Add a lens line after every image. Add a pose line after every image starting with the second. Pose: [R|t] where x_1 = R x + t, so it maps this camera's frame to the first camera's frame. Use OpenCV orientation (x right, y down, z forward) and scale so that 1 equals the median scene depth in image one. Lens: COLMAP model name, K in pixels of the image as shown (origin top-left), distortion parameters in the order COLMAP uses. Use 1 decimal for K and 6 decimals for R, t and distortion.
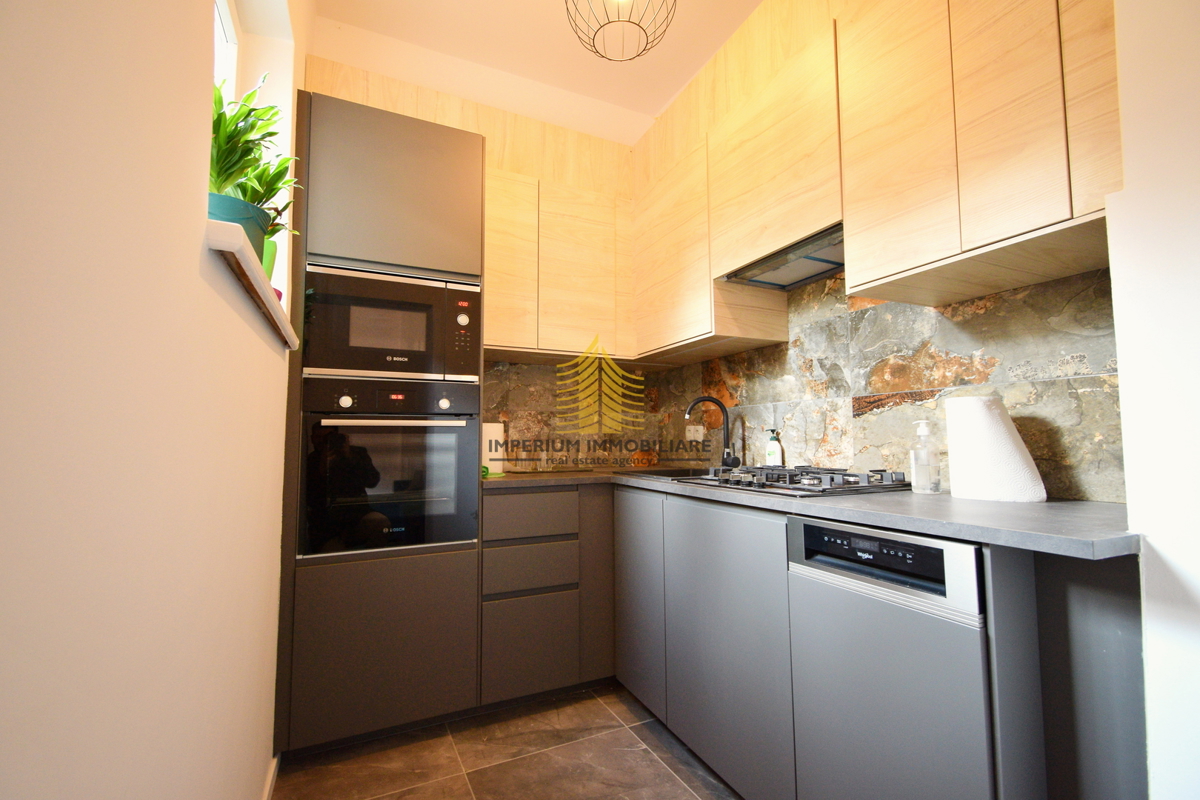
lens RADIAL K [[529.2, 0, 601.4], [0, 529.2, 404.6], [0, 0, 1]] dist [0.011234, 0.000094]
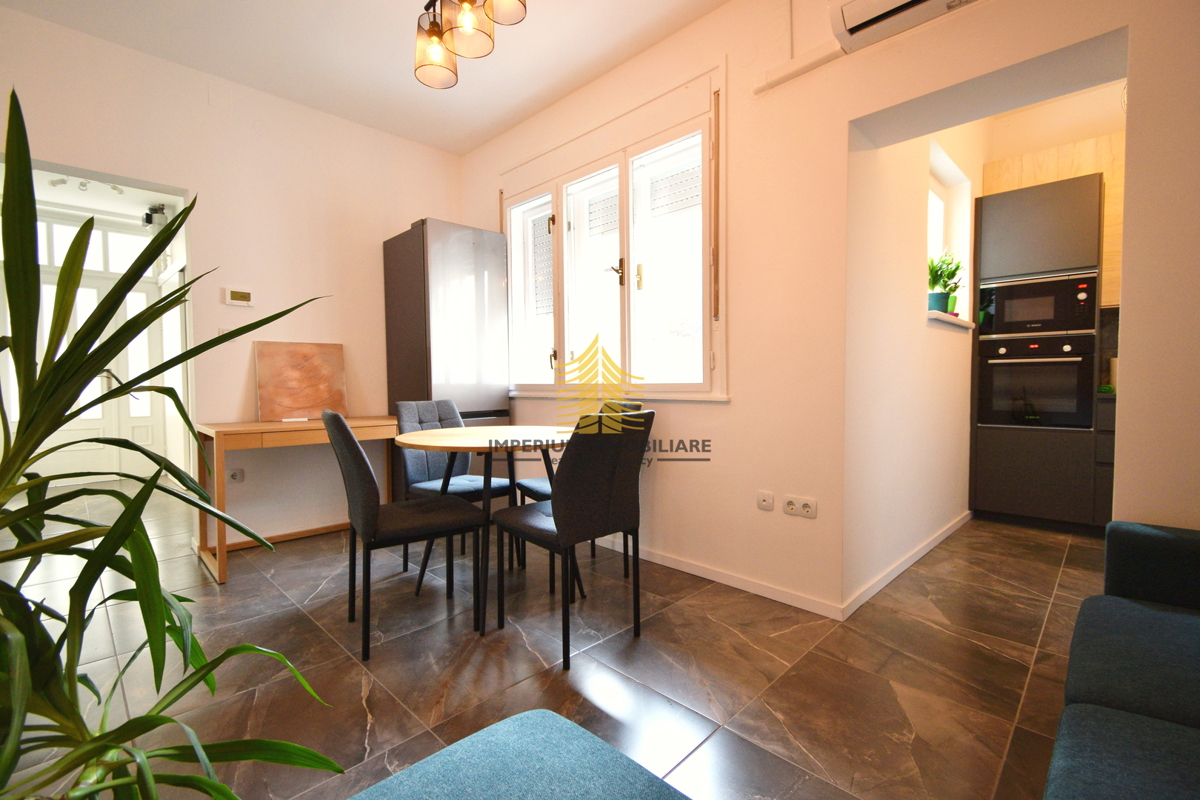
lens RADIAL K [[529.2, 0, 600.1], [0, 529.2, 401.4], [0, 0, 1]] dist [0.011234, 0.000094]
pose [[0.328366, 0.035268, -0.943892, 0.947876], [0.064980, 0.996092, 0.059824, -0.035053], [0.942313, -0.080978, 0.324791, -1.122181]]
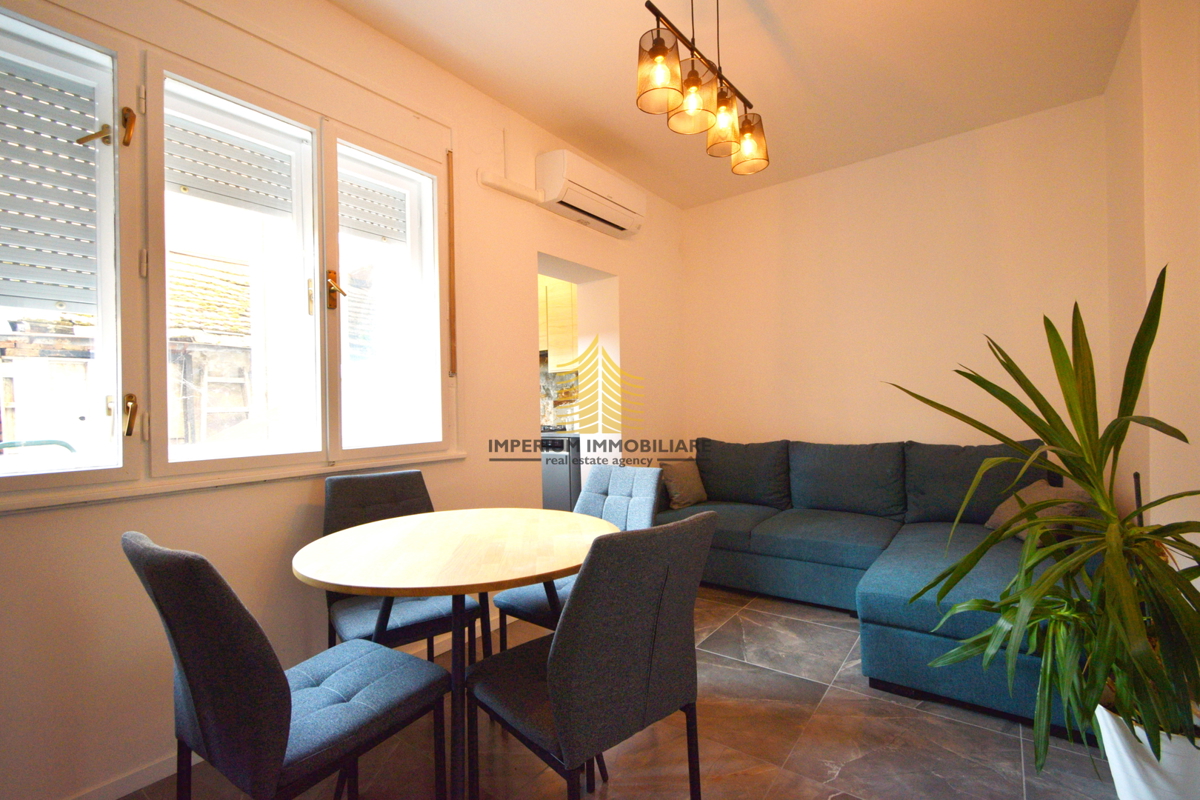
lens RADIAL K [[529.2, 0, 603.4], [0, 529.2, 403.8], [0, 0, 1]] dist [0.011234, 0.000094]
pose [[0.894644, -0.010043, 0.446667, -0.604066], [-0.013938, 0.998633, 0.050371, -0.154863], [-0.446563, -0.051290, 0.893281, -1.800228]]
